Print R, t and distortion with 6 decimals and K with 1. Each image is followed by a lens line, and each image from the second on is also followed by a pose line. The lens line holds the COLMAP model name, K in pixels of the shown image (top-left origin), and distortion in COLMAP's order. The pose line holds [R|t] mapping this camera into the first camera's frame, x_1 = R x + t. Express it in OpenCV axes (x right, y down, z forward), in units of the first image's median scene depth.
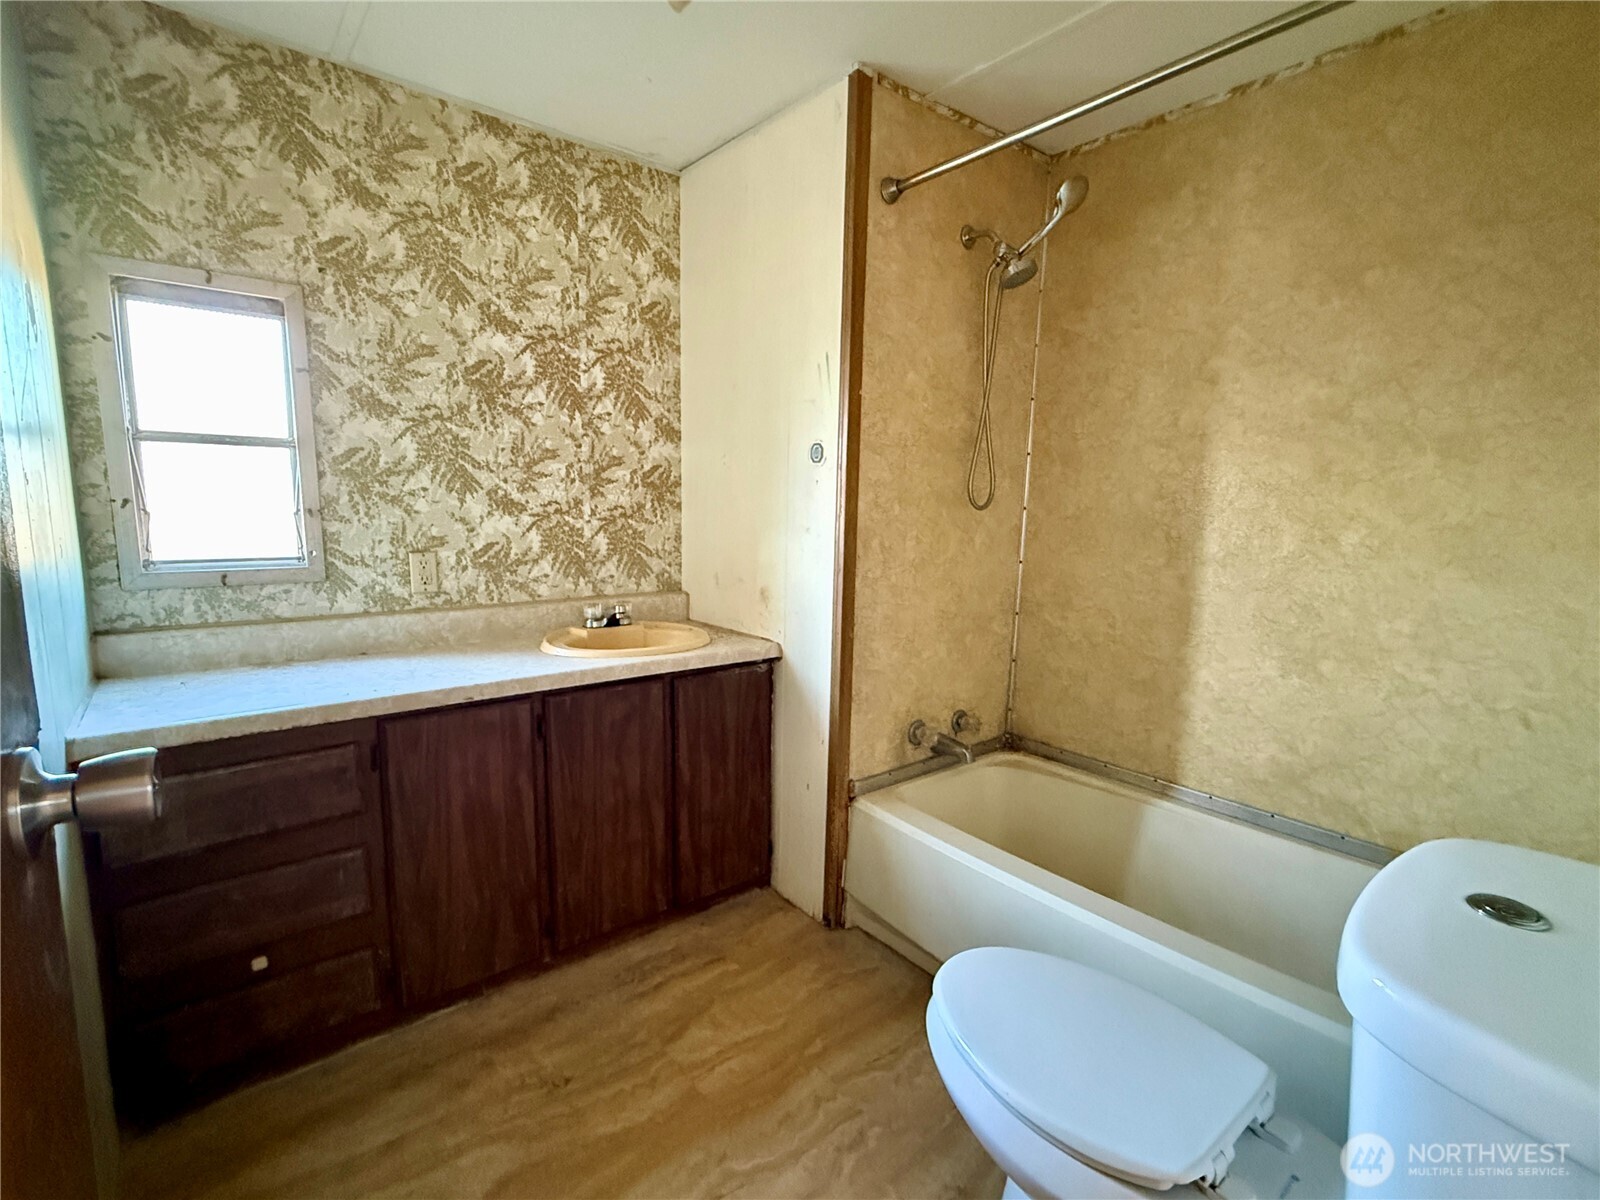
lens RADIAL K [[749.8, 0, 800.0], [0, 749.8, 600.0], [0, 0, 1]] dist [0.002937, -0.000051]
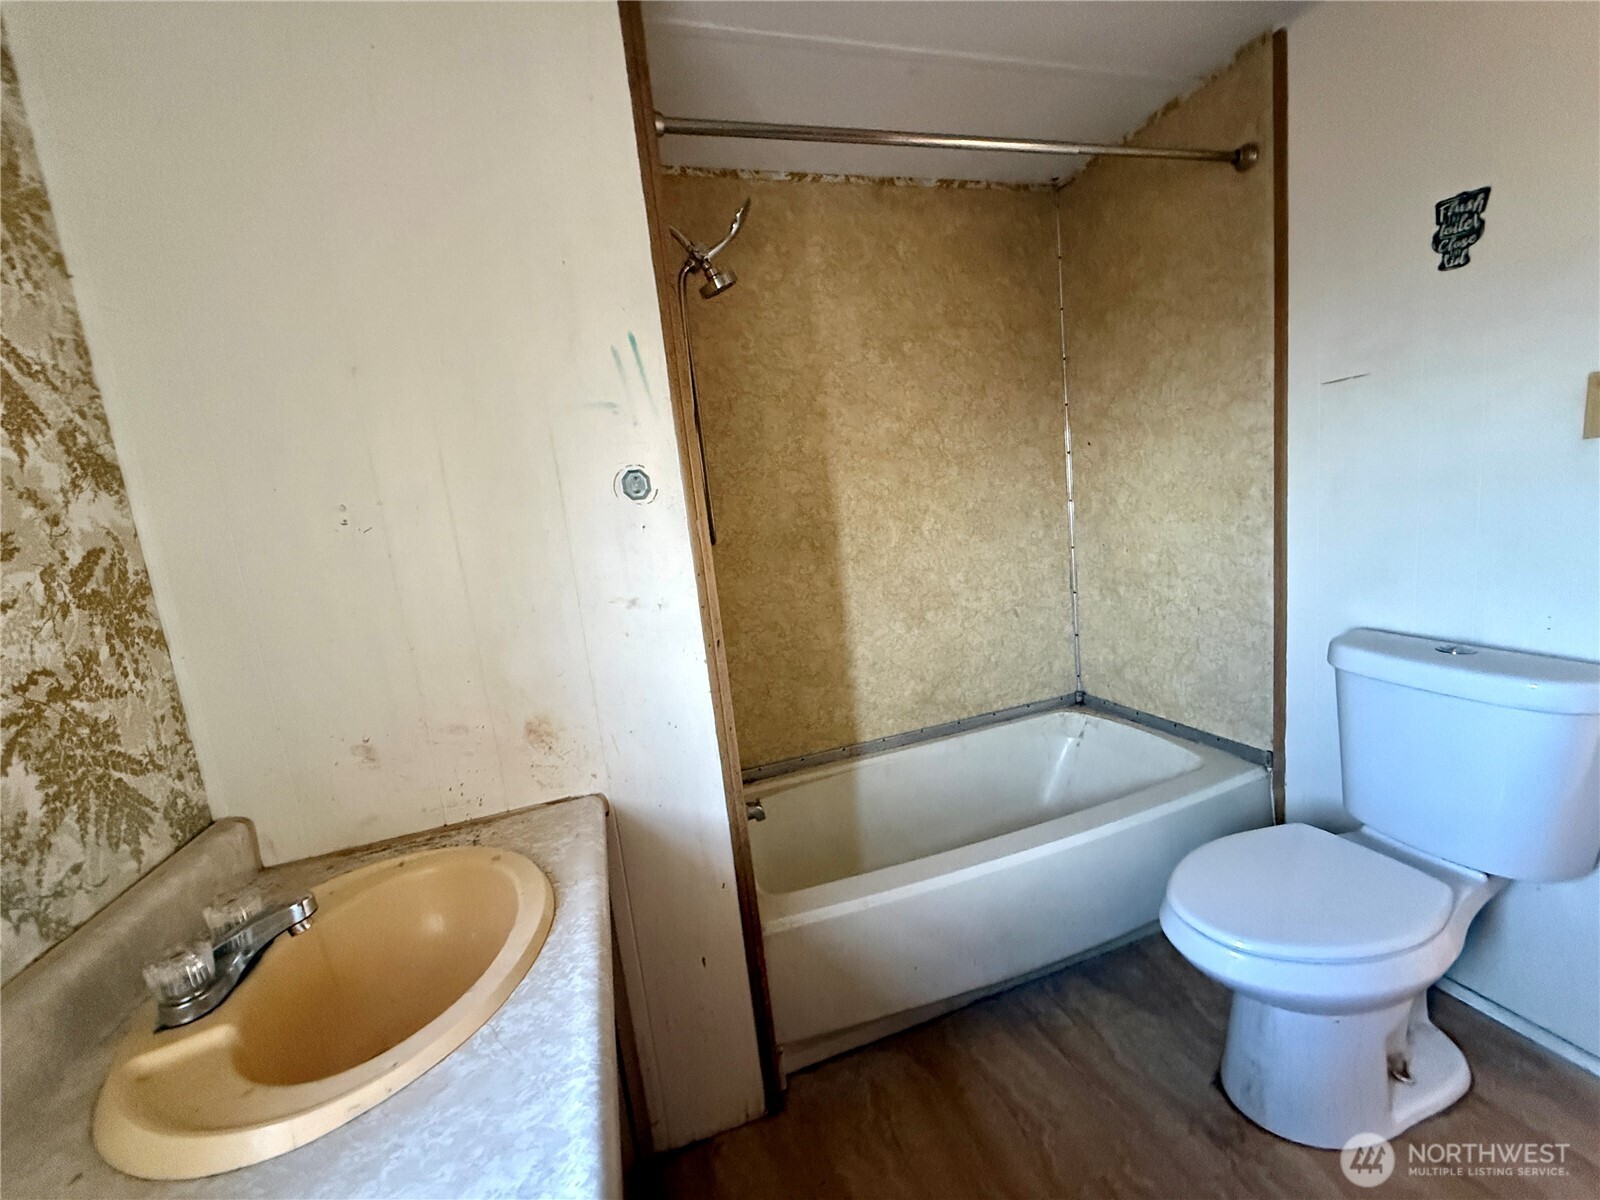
lens RADIAL K [[640.7, 0, 797.6], [0, 640.7, 600.4], [0, 0, 1]] dist [0.000659, 0.000340]
pose [[0.359427, -0.196993, 0.912143, -0.472187], [0.243546, 0.963390, 0.112092, -0.129479], [-0.900832, 0.181860, 0.394246, 0.686090]]
